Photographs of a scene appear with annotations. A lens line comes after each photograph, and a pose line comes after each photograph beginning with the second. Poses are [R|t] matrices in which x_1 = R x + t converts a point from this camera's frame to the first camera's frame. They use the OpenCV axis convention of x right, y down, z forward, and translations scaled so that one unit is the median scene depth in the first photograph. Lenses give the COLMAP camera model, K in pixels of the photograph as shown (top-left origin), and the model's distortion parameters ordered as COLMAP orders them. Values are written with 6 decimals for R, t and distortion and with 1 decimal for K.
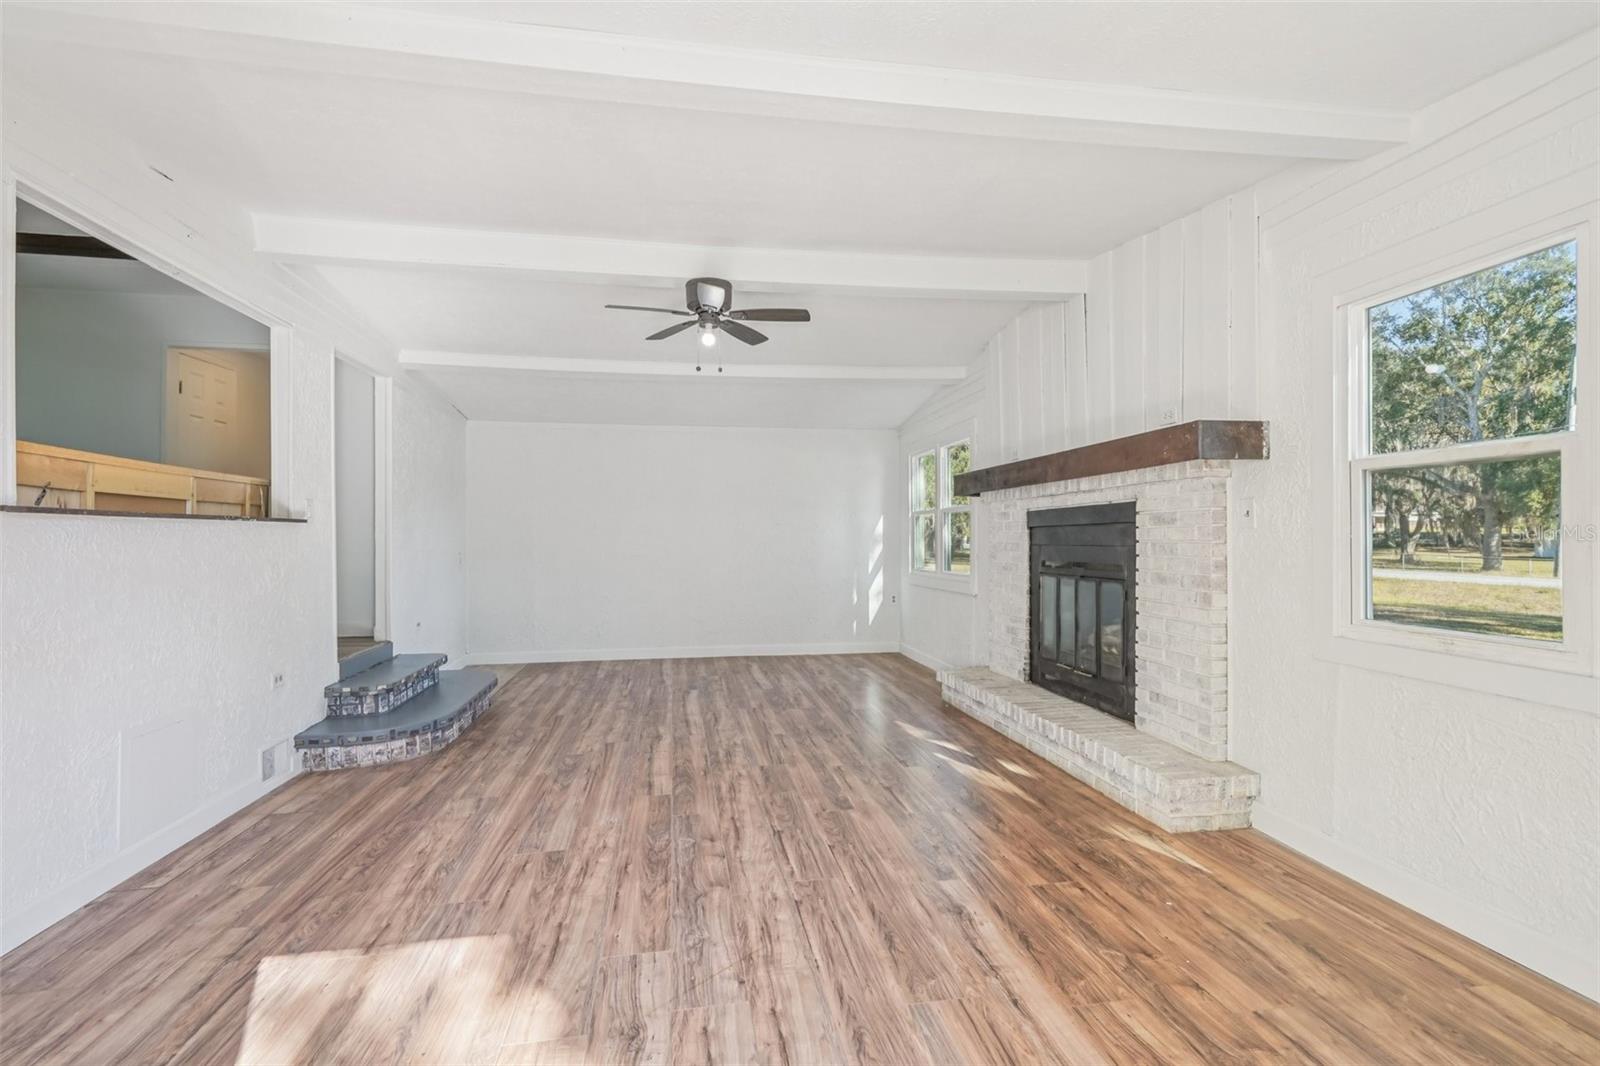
lens RADIAL K [[732.4, 0, 794.6], [0, 732.4, 537.9], [0, 0, 1]] dist [0.000429, -0.000280]
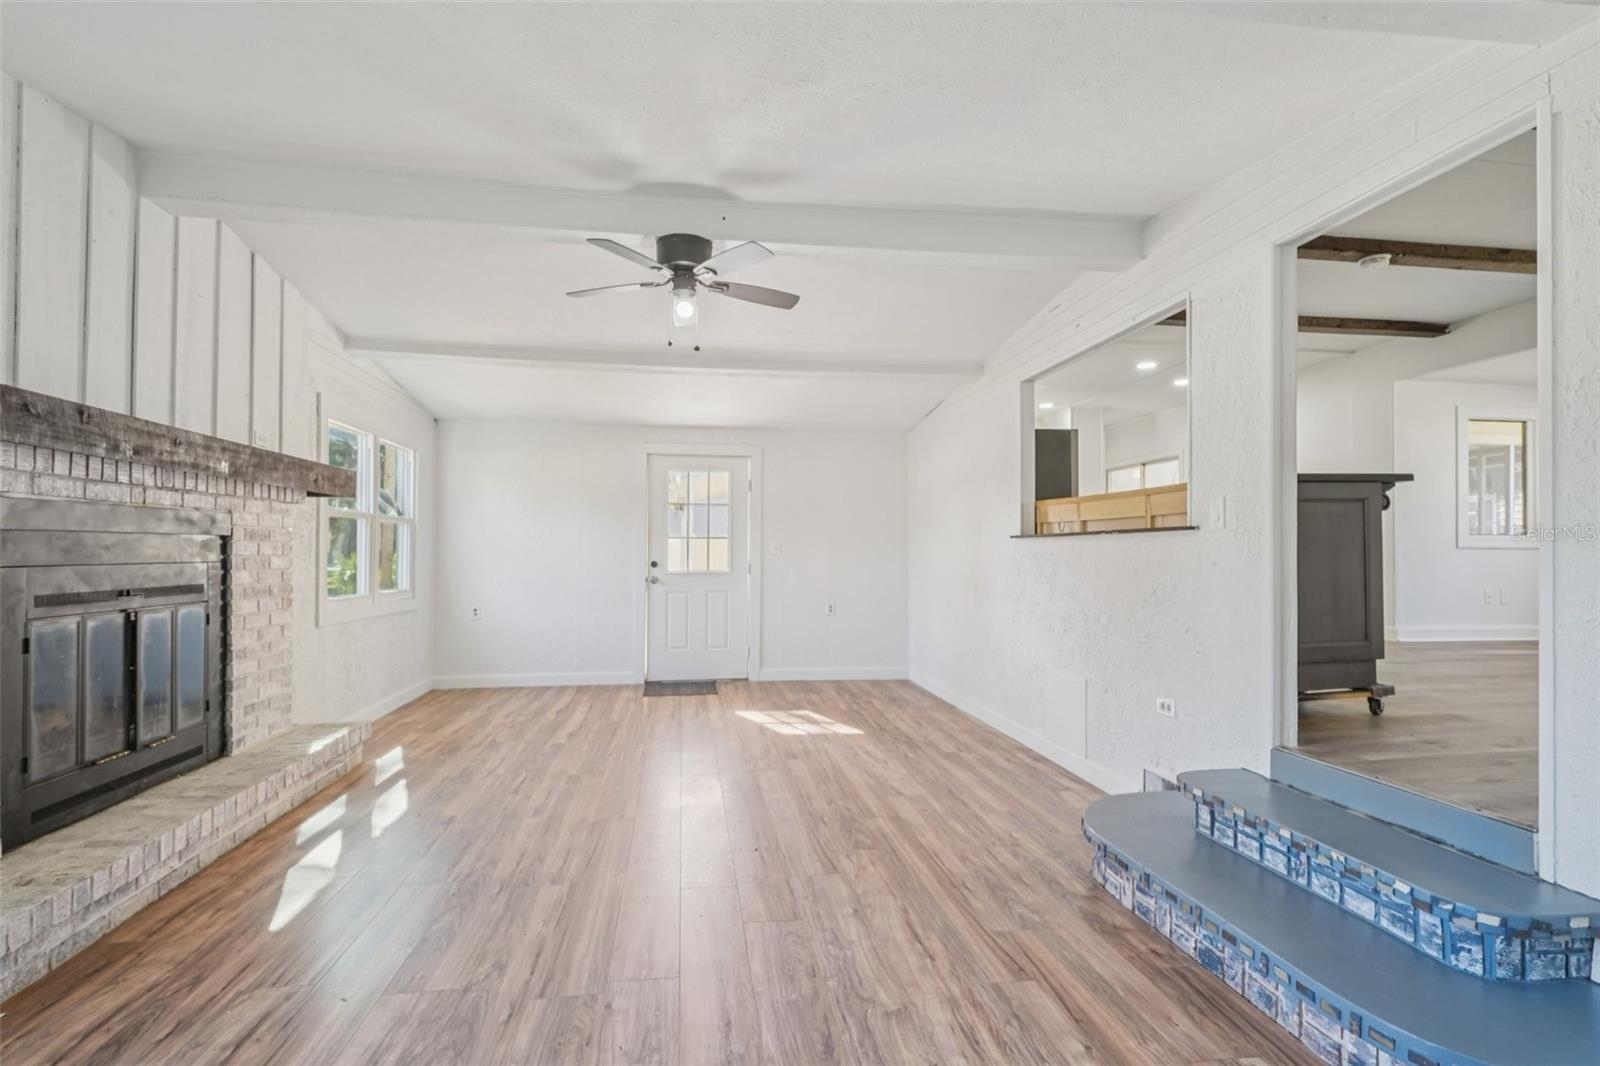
lens RADIAL K [[732.4, 0, 794.6], [0, 732.4, 537.9], [0, 0, 1]] dist [0.000429, -0.000280]
pose [[-0.999920, 0.004368, 0.011864, -0.305931], [0.004120, 0.999774, -0.020879, 0.005279], [-0.011952, -0.020829, -0.999712, 2.200435]]
